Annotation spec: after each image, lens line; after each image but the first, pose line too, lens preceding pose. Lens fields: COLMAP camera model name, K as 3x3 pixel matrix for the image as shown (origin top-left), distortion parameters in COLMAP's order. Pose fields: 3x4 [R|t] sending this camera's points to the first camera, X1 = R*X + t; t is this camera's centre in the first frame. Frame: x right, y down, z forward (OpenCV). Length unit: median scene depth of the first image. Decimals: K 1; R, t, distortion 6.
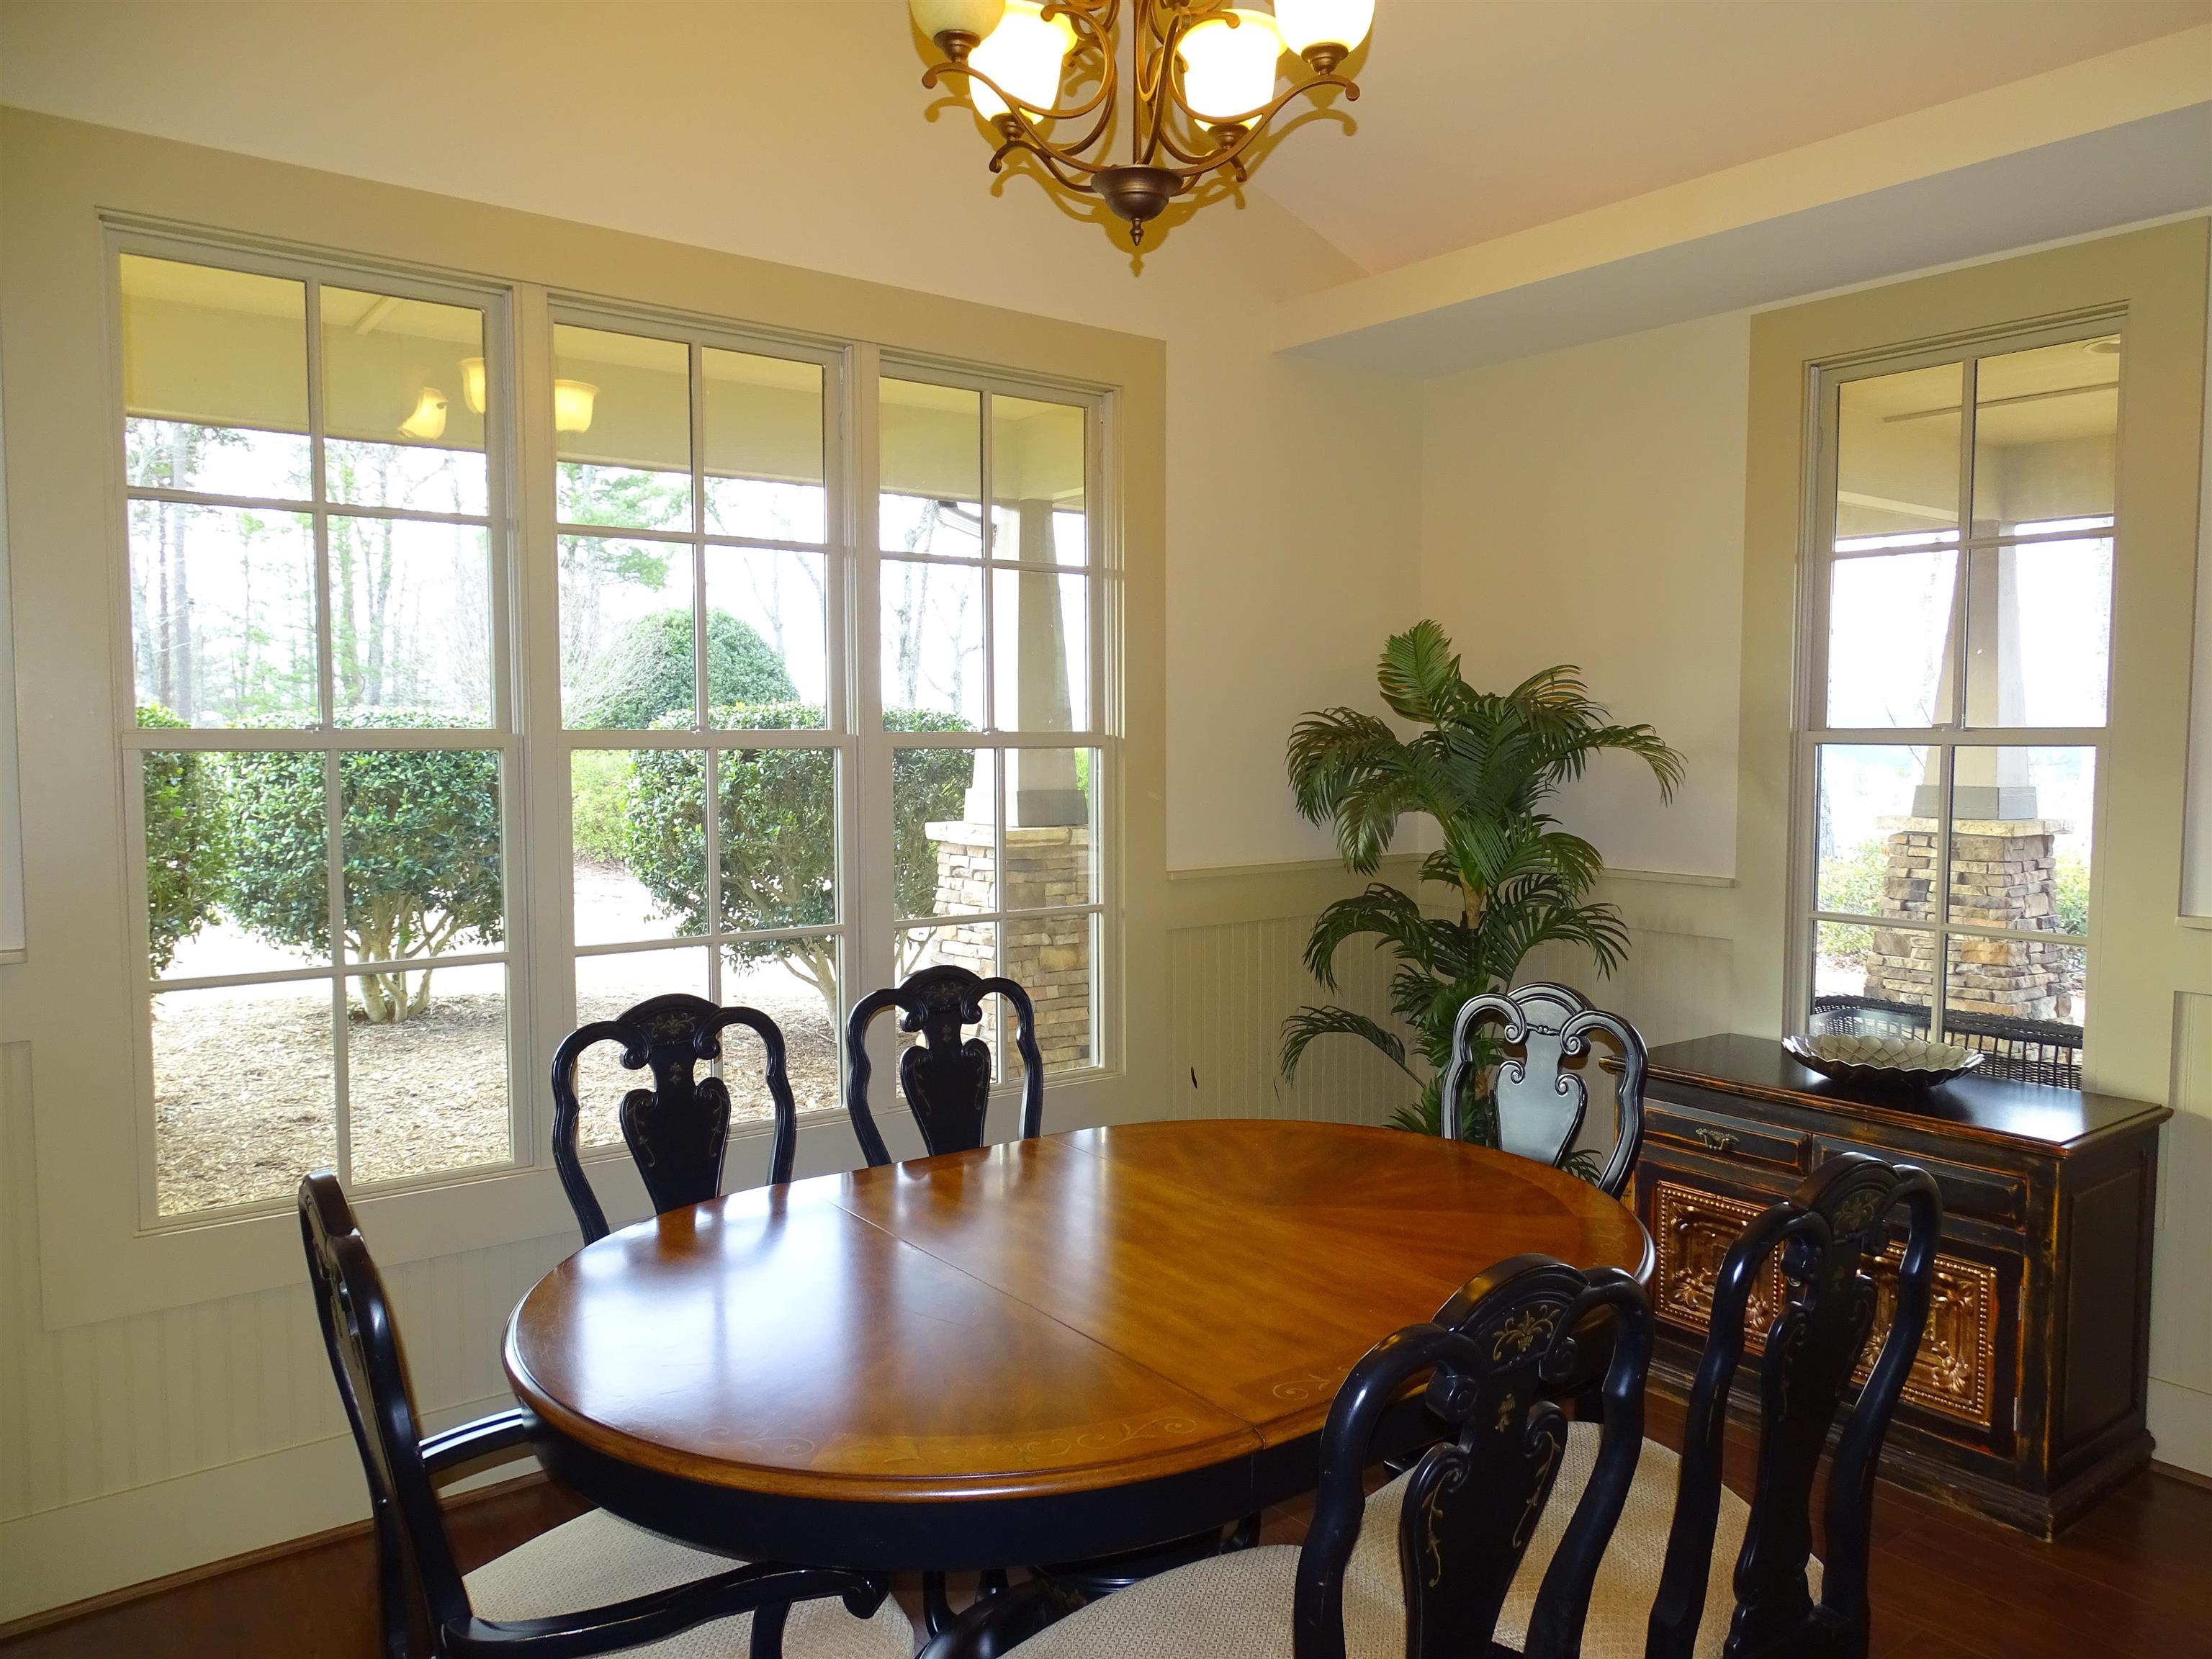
lens RADIAL K [[1577.0, 0, 1107.1], [0, 1577.0, 829.0], [0, 0, 1]] dist [-0.006636, 0.007309]
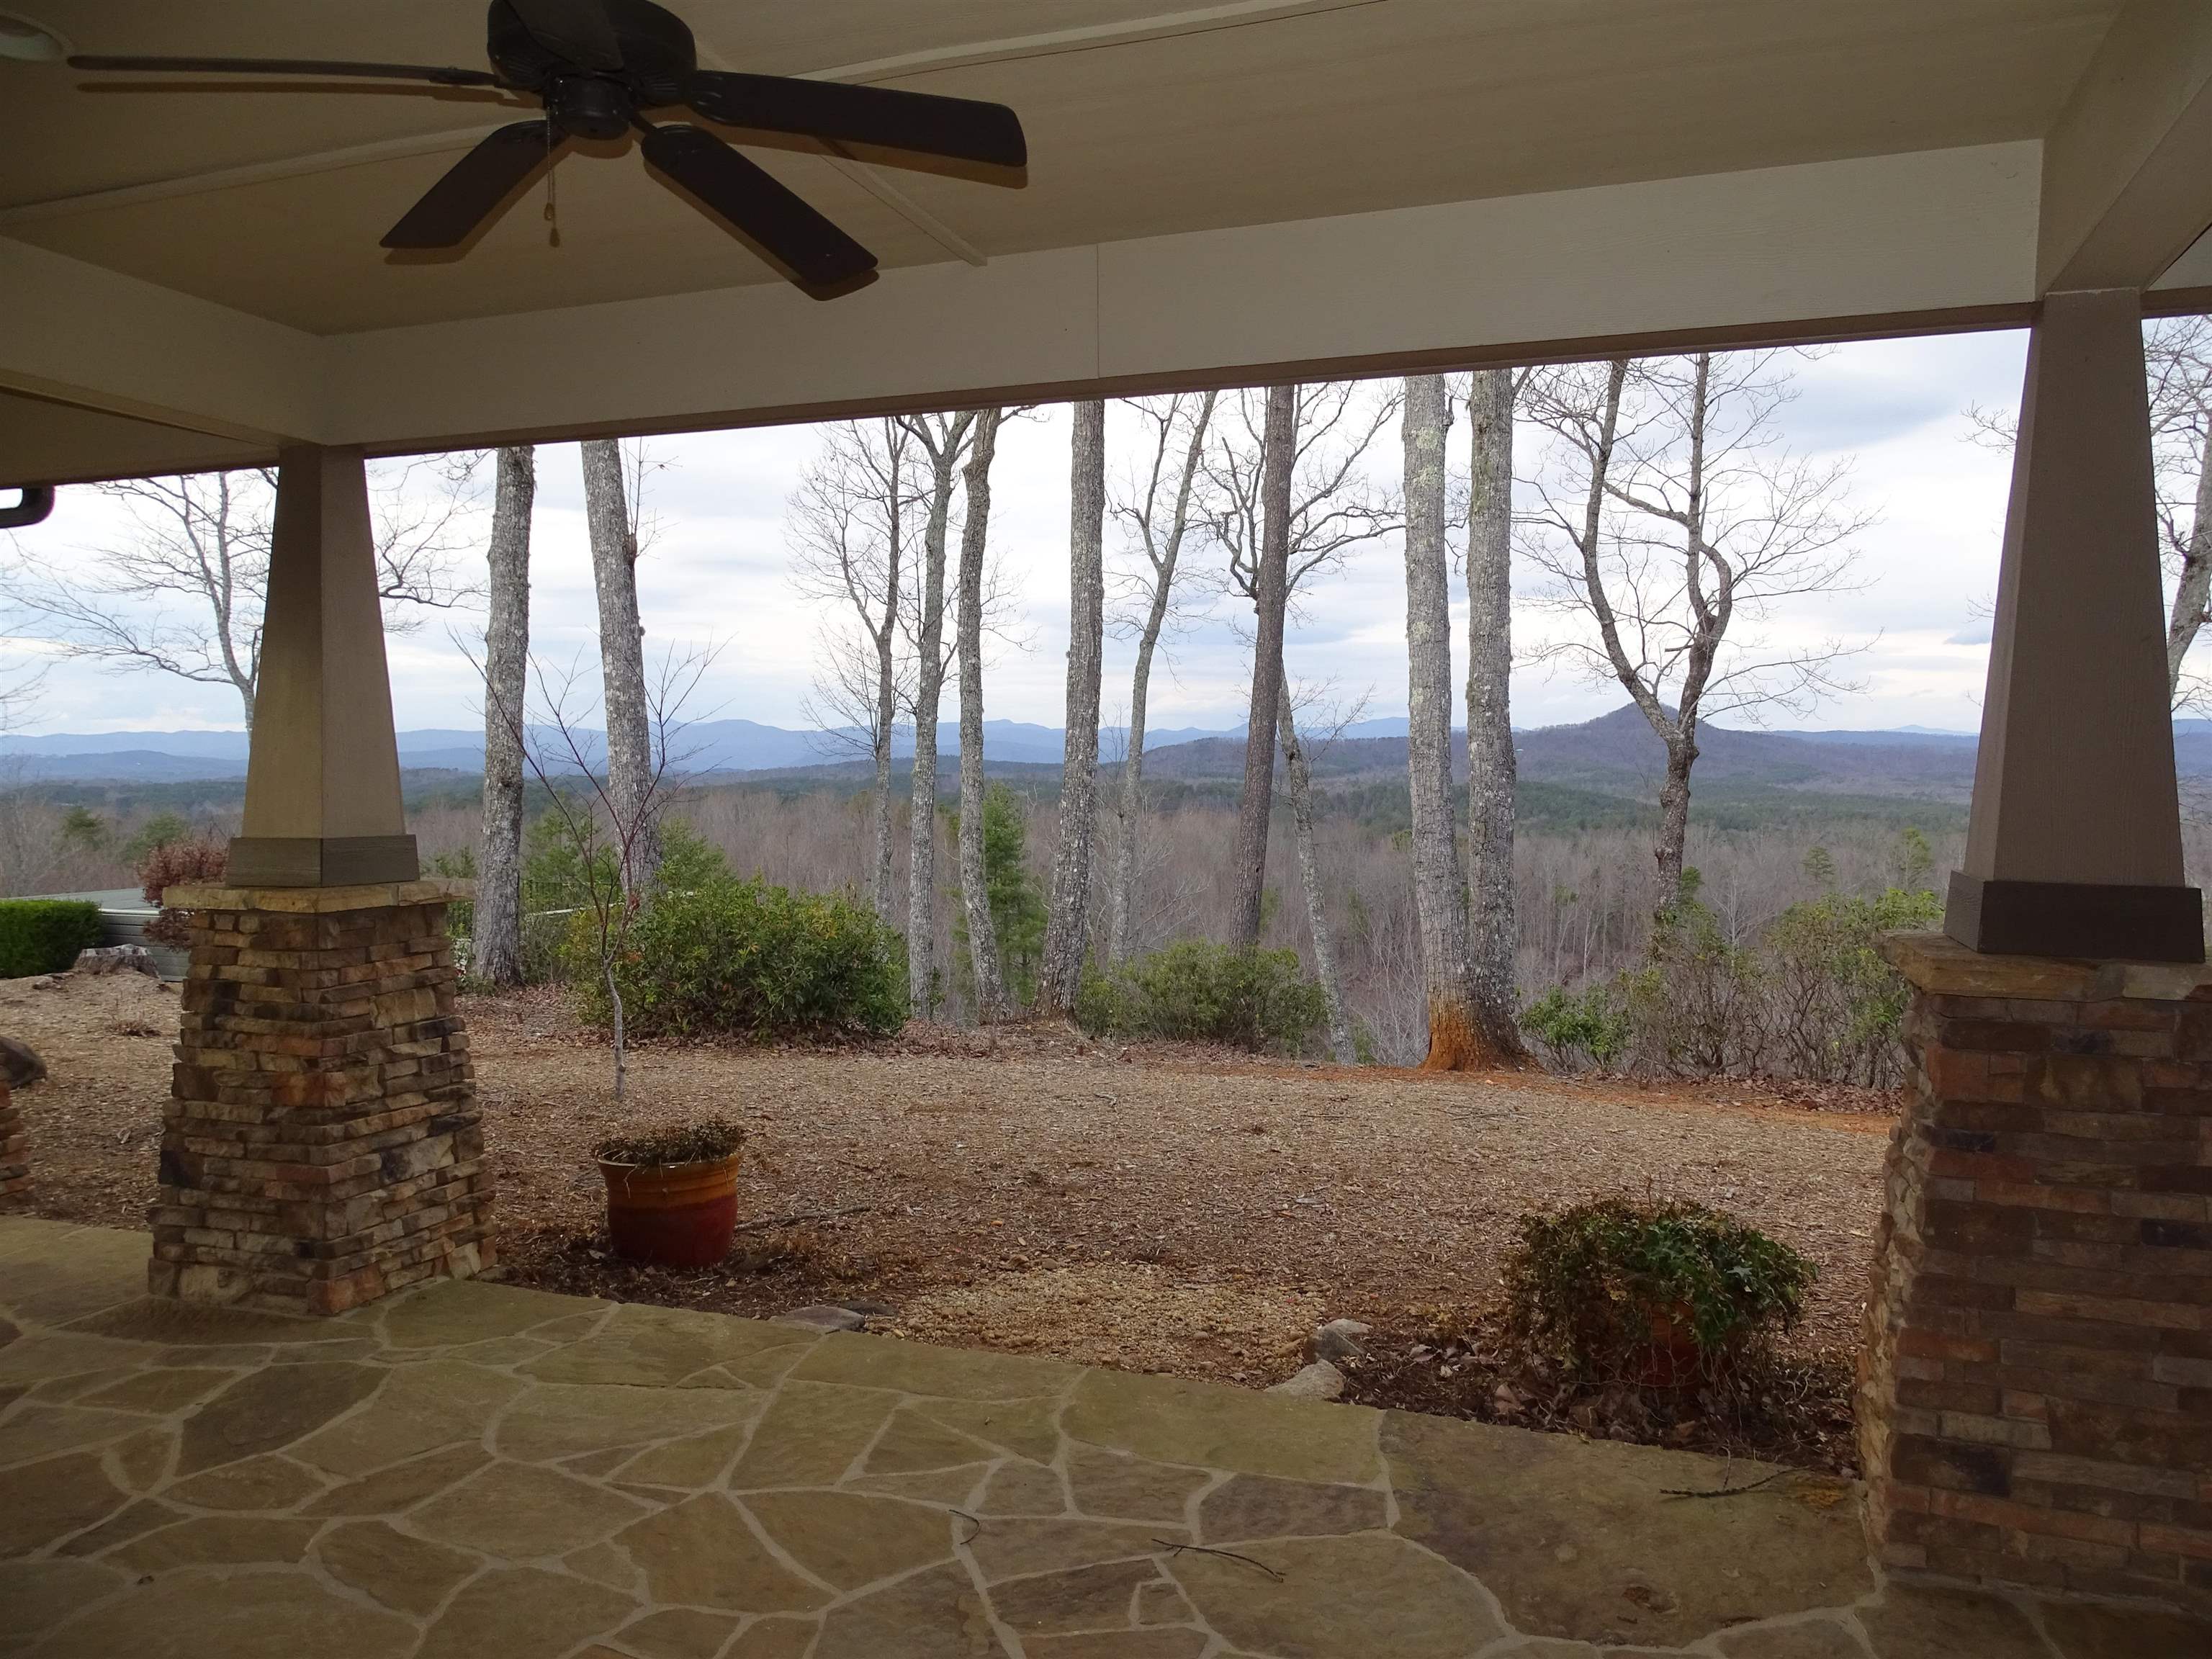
lens RADIAL K [[1577.0, 0, 1111.8], [0, 1577.0, 844.6], [0, 0, 1]] dist [-0.006636, 0.007309]
pose [[0.831444, -0.035456, 0.554477, 0.471874], [0.042497, 0.999097, 0.000162, -0.009648], [-0.553982, 0.023429, 0.832199, 0.252594]]
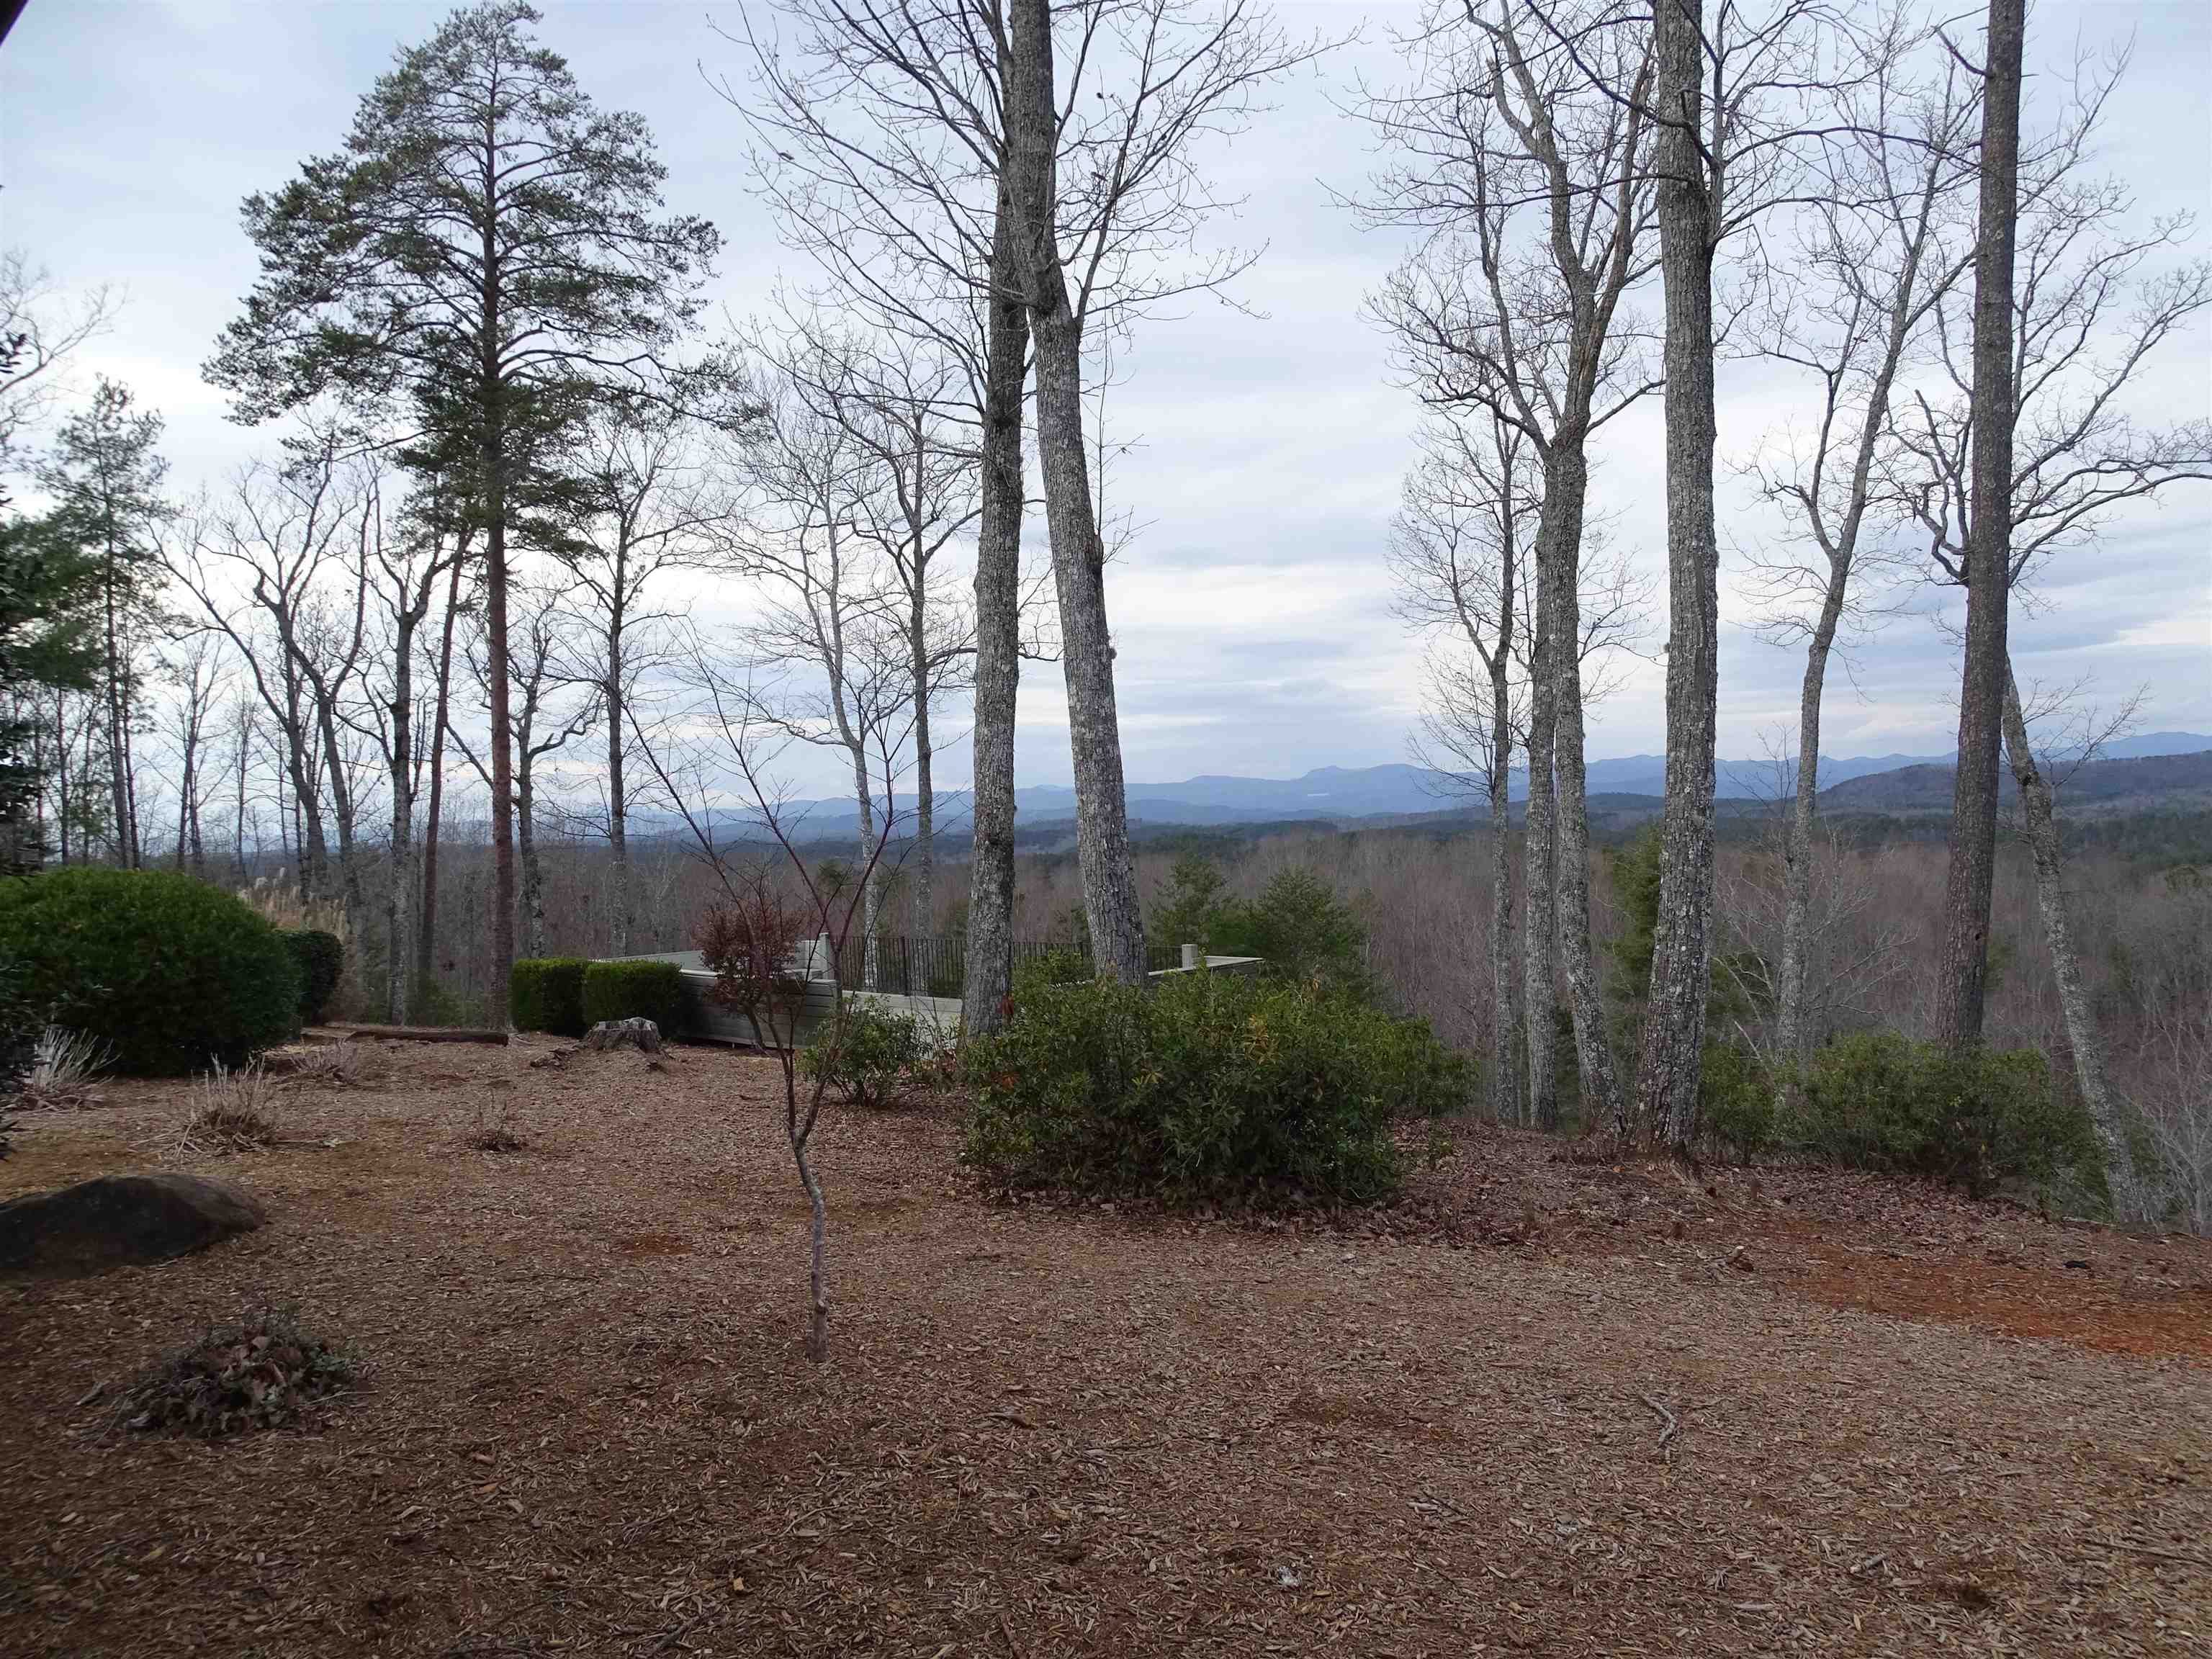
lens RADIAL K [[1577.0, 0, 1103.7], [0, 1577.0, 829.9], [0, 0, 1]] dist [-0.006636, 0.007309]
pose [[0.984444, -0.036420, 0.171882, 0.583827], [0.046572, 0.997377, -0.055406, -0.017275], [-0.169413, 0.062548, 0.983558, 0.386334]]
